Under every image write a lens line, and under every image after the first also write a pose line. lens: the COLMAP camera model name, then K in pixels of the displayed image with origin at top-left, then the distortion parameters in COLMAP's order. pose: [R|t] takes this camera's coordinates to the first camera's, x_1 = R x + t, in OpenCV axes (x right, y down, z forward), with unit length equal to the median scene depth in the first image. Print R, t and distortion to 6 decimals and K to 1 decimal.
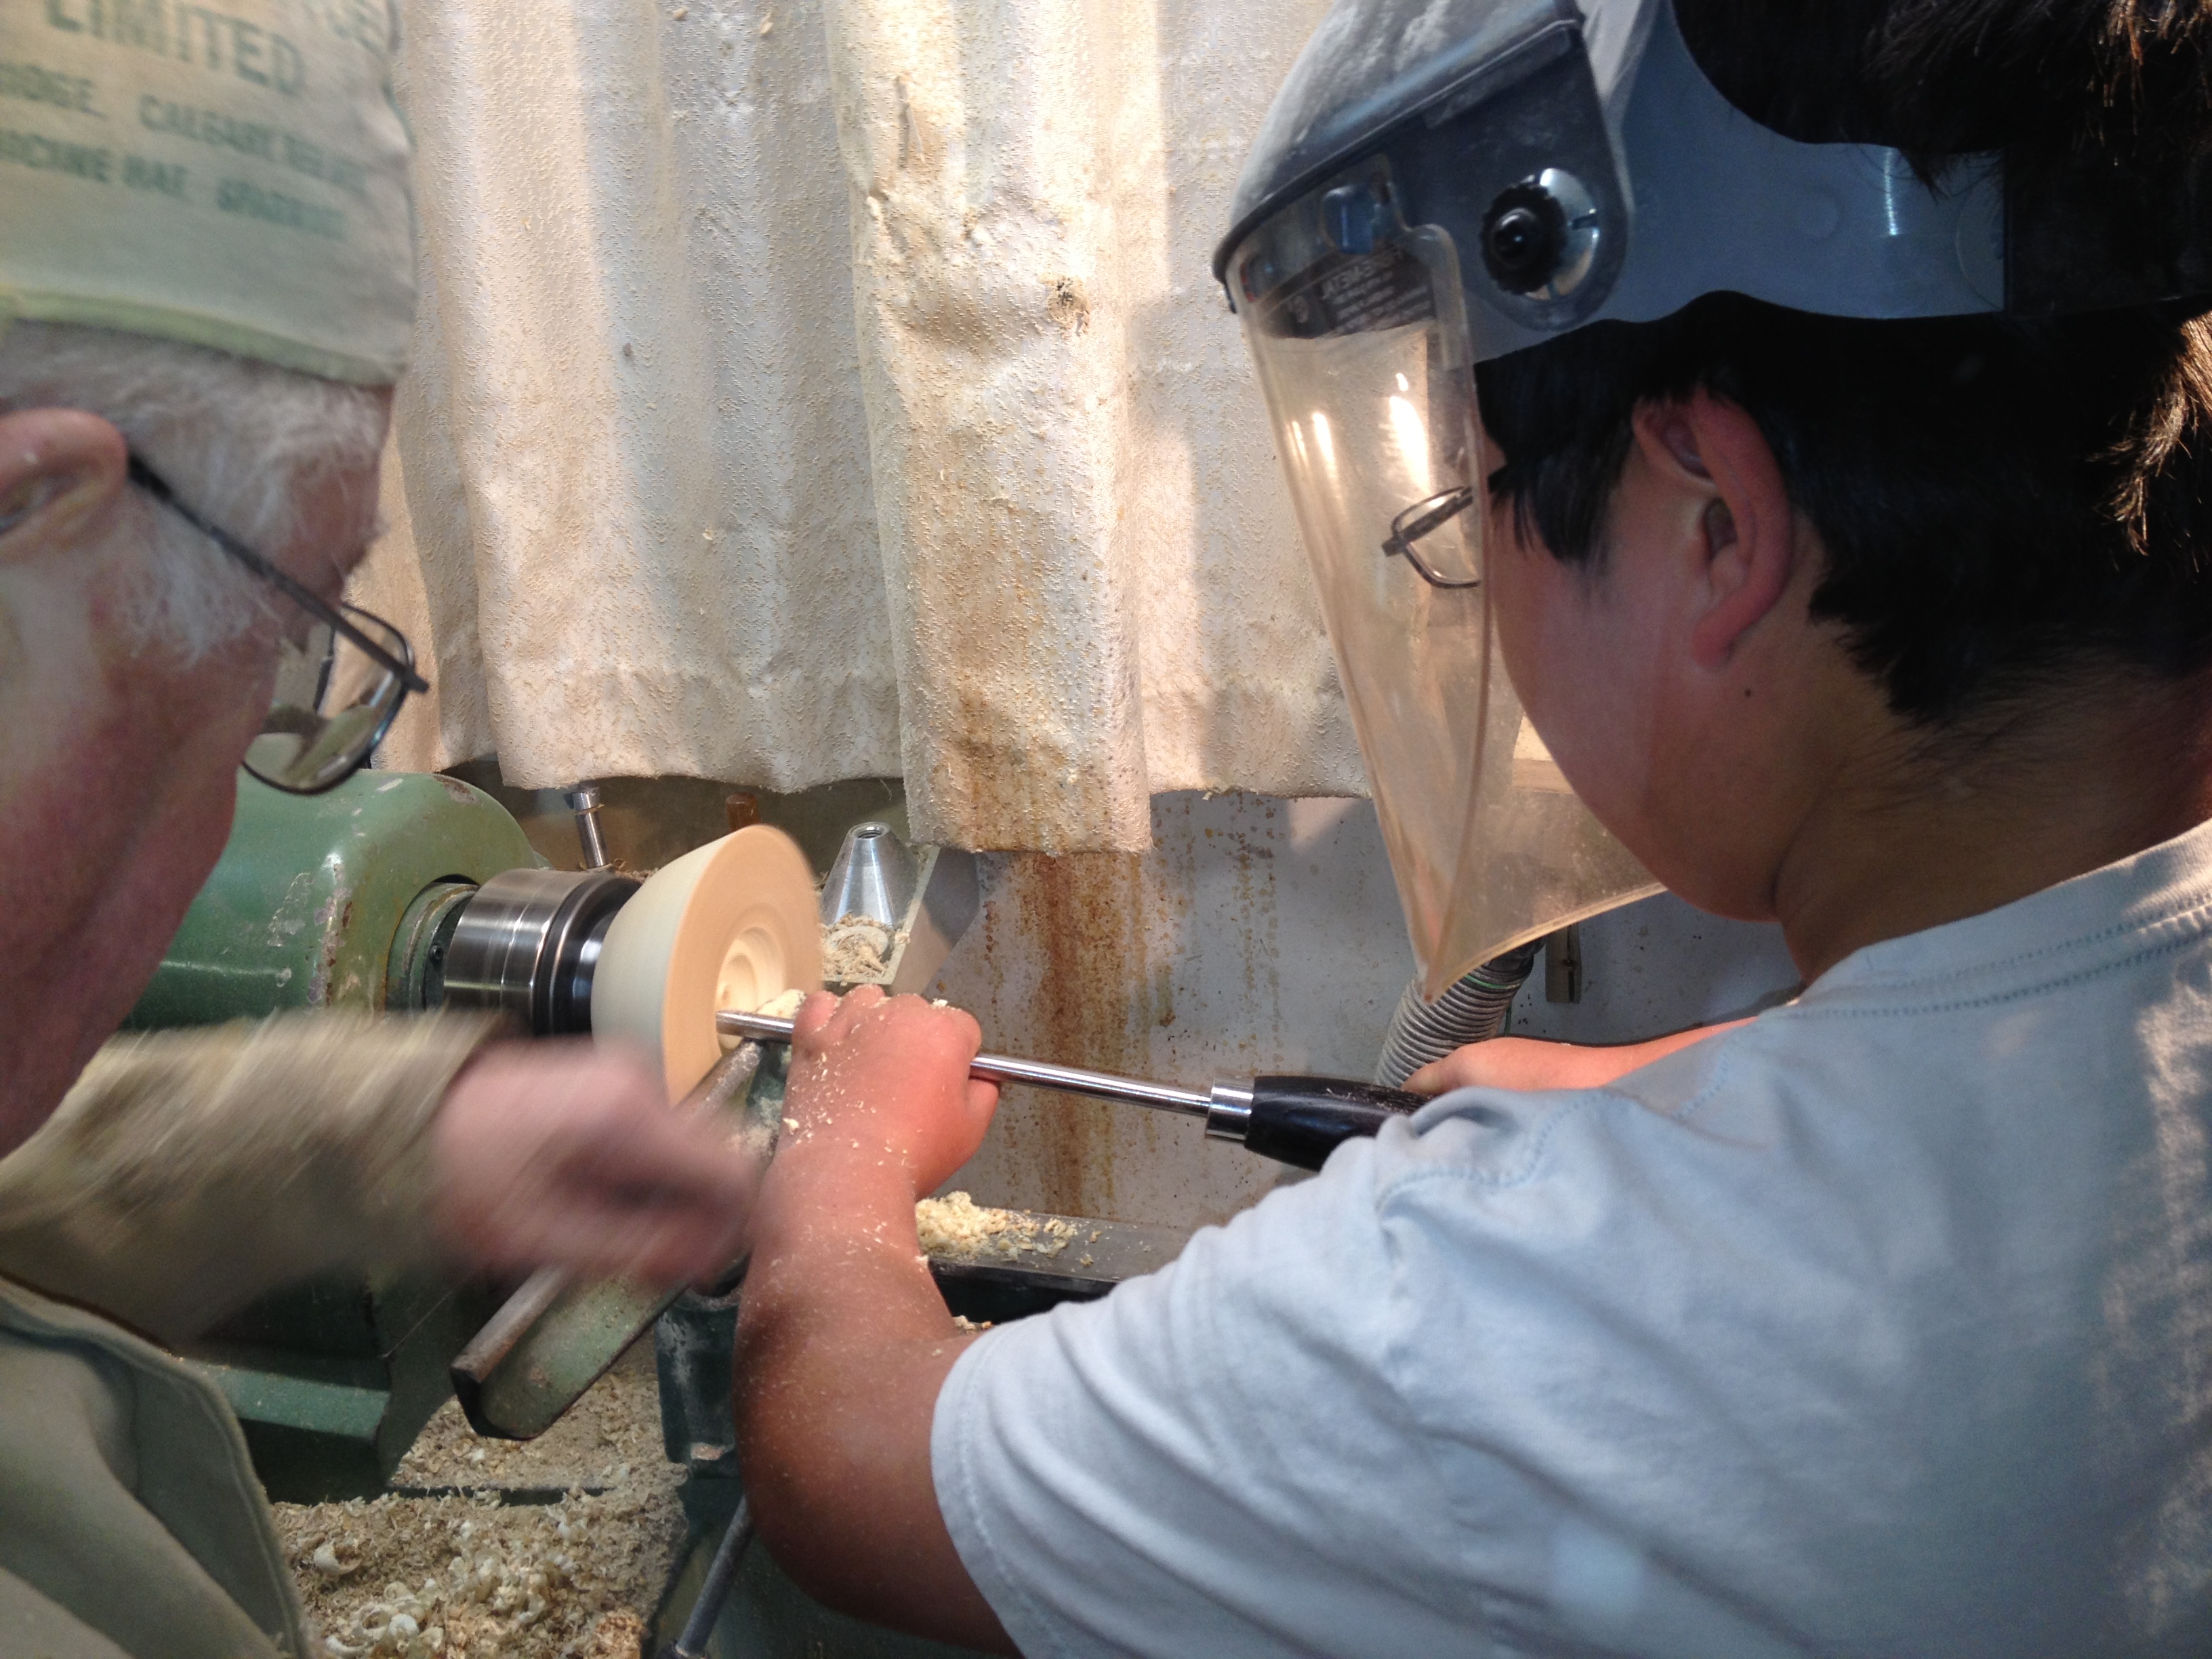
lens RADIAL K [[2112.1, 0, 1028.5], [0, 2112.1, 852.9], [0, 0, 1]] dist [0.179206, -0.372740]
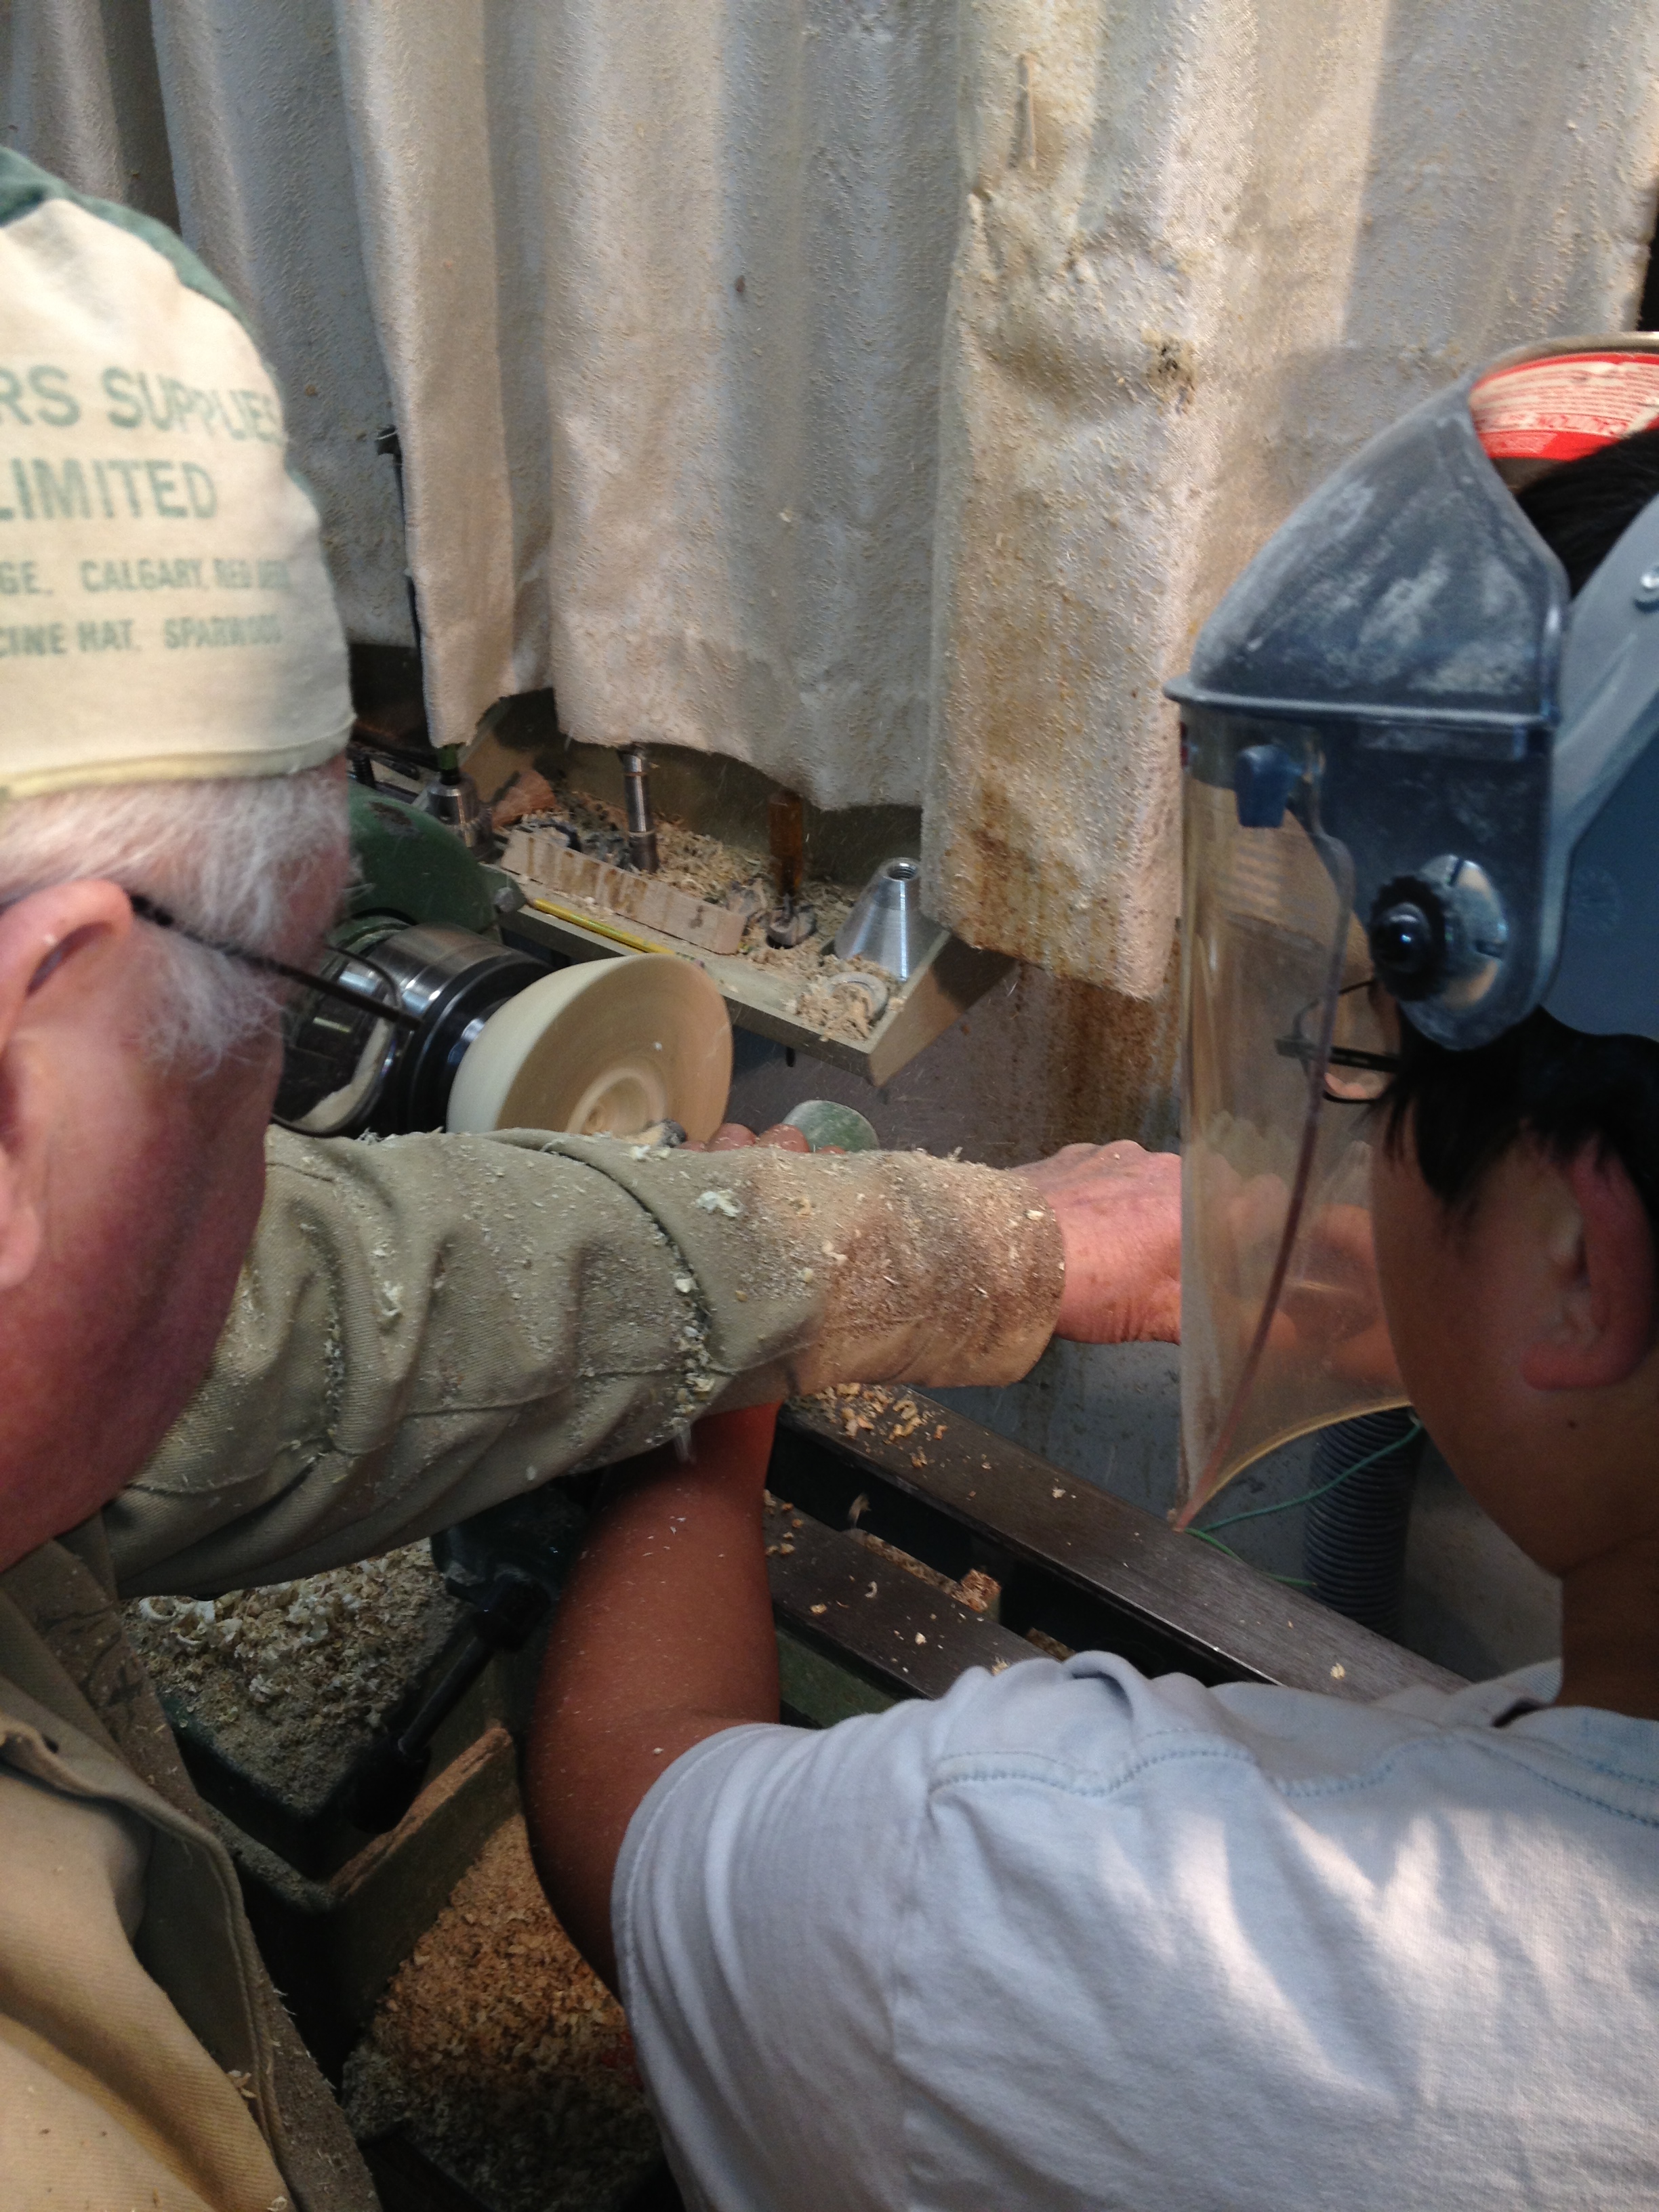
lens RADIAL K [[2068.2, 0, 762.0], [0, 2068.2, 1099.2], [0, 0, 1]] dist [0.165159, -0.350896]
pose [[0.938771, 0.250144, -0.236934, 0.125650], [-0.182739, 0.944473, 0.273090, -0.178265], [0.292090, -0.213072, 0.932354, 0.140829]]
